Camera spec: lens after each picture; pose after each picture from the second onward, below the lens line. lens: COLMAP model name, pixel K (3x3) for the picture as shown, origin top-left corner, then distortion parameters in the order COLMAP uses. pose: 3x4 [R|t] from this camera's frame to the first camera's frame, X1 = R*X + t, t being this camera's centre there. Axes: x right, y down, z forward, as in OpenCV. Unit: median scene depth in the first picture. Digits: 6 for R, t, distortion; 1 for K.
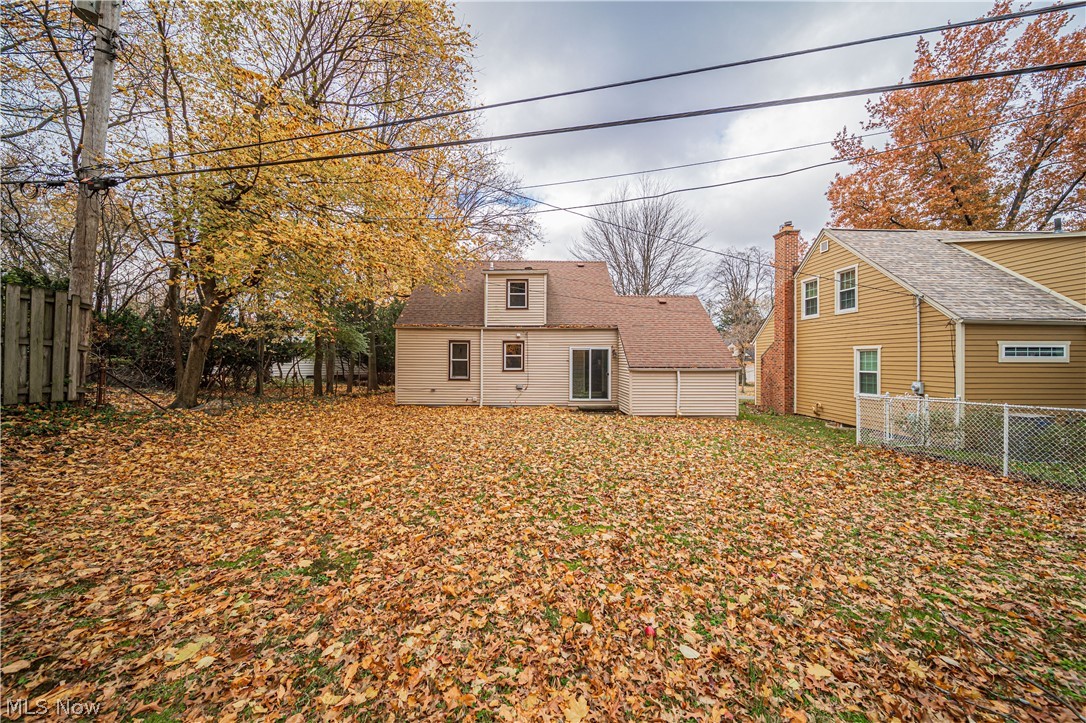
lens RADIAL K [[377.1, 0, 545.0], [0, 377.1, 358.3], [0, 0, 1]] dist [0.000388, -0.000025]
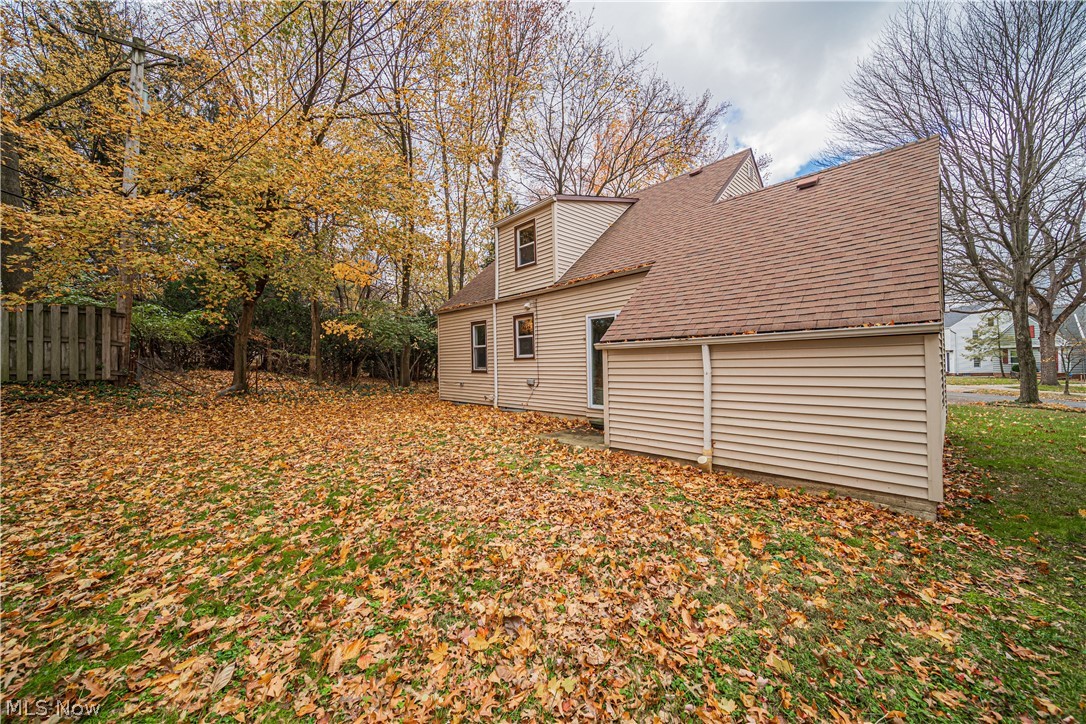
lens RADIAL K [[396.7, 0, 550.8], [0, 396.7, 361.2], [0, 0, 1]] dist [-0.010329, -0.000152]
pose [[0.690012, -0.020468, -0.723508, 0.469539], [0.027290, 0.999625, -0.002252, 0.040686], [0.723283, -0.018191, 0.690312, 0.538475]]
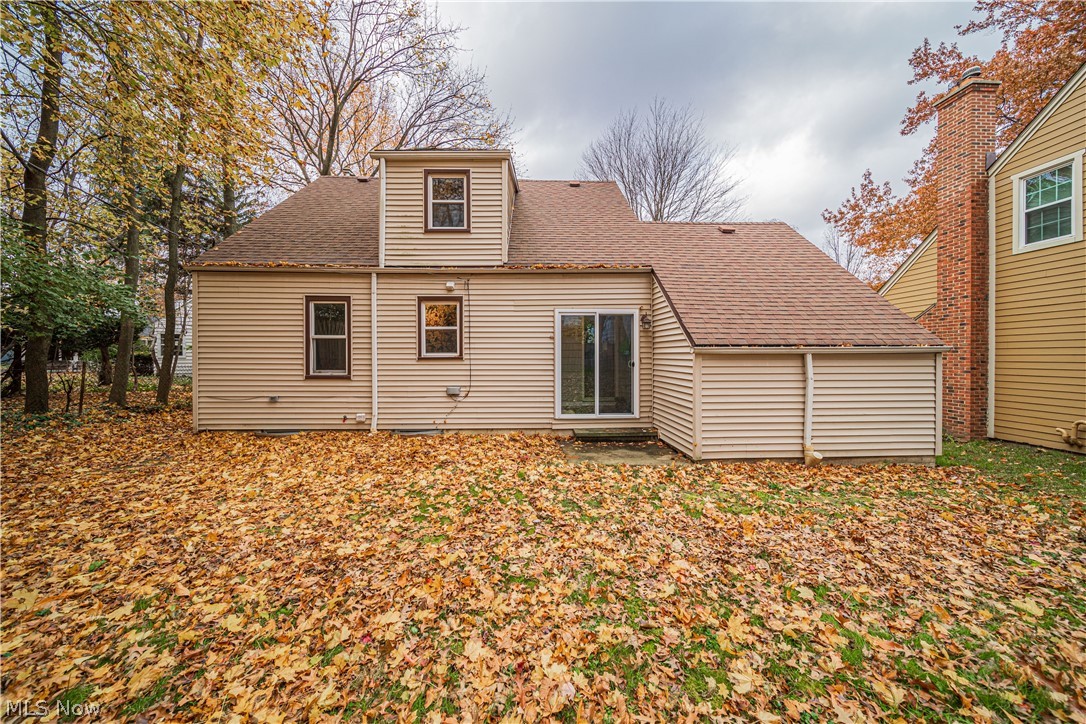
lens RADIAL K [[377.1, 0, 545.0], [0, 377.1, 358.8], [0, 0, 1]] dist [0.000388, -0.000025]
pose [[0.999696, -0.006287, 0.023855, 0.040137], [0.006018, 0.999918, 0.011332, 0.028617], [-0.023924, -0.011185, 0.999651, 0.507150]]
